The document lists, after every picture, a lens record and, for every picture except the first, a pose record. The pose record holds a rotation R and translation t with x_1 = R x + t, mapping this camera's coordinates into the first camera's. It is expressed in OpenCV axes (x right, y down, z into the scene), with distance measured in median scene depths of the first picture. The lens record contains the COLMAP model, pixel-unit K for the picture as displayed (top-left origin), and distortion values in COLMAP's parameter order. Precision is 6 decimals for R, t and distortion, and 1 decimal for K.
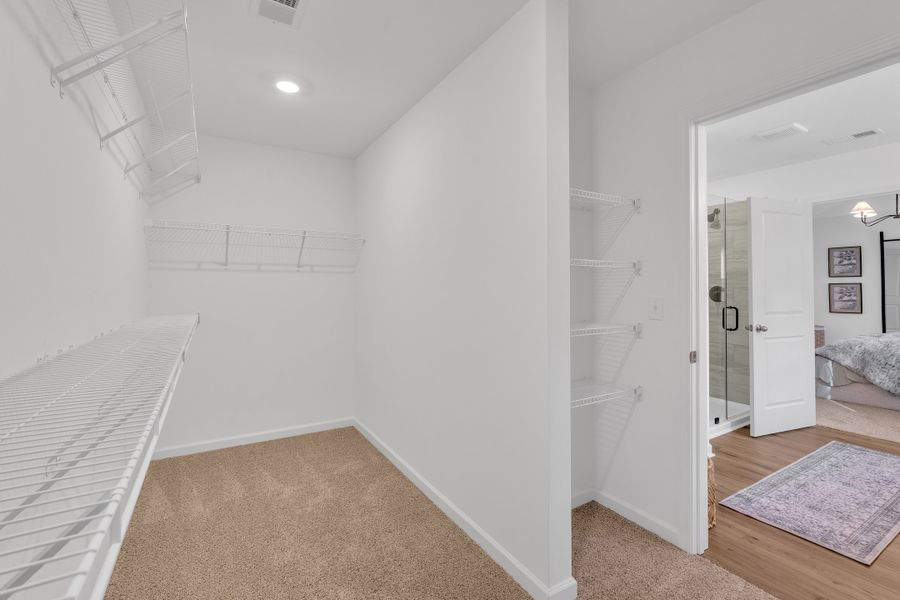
lens RADIAL K [[401.1, 0, 450.0], [0, 401.1, 296.7], [0, 0, 1]] dist [0.010465, -0.000321]
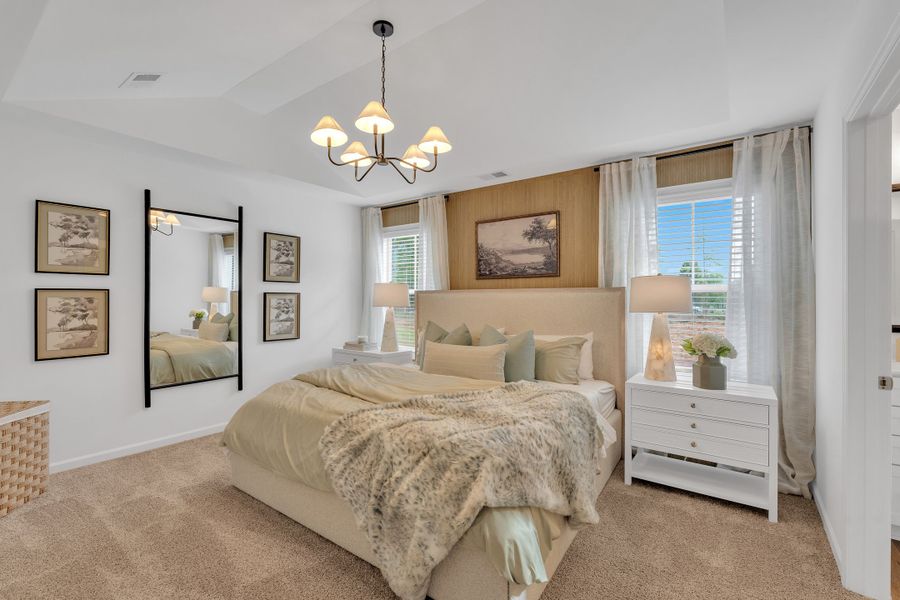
lens RADIAL K [[401.1, 0, 477.0], [0, 401.1, 300.6], [0, 0, 1]] dist [0.010465, -0.000321]
pose [[-0.427697, -0.016644, 0.903769, 0.400911], [0.013899, 0.999591, 0.024986, -0.025545], [-0.903815, 0.023248, -0.427290, 0.800067]]
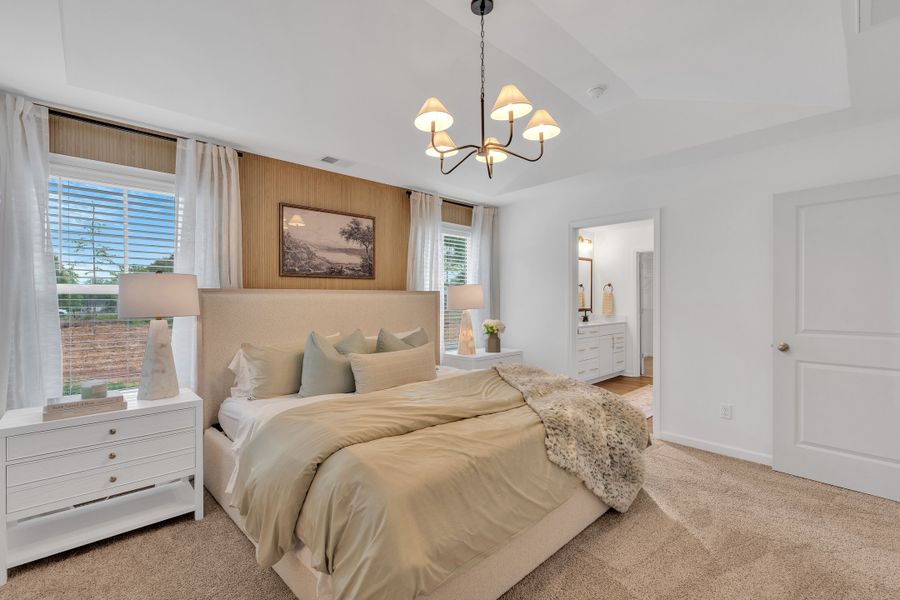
lens RADIAL K [[401.1, 0, 450.1], [0, 401.1, 295.6], [0, 0, 1]] dist [0.010465, -0.000321]
pose [[-0.976515, -0.014145, -0.214984, 1.071412], [-0.018205, 0.999691, 0.016916, -0.034460], [0.214678, 0.020432, -0.976471, 1.164731]]
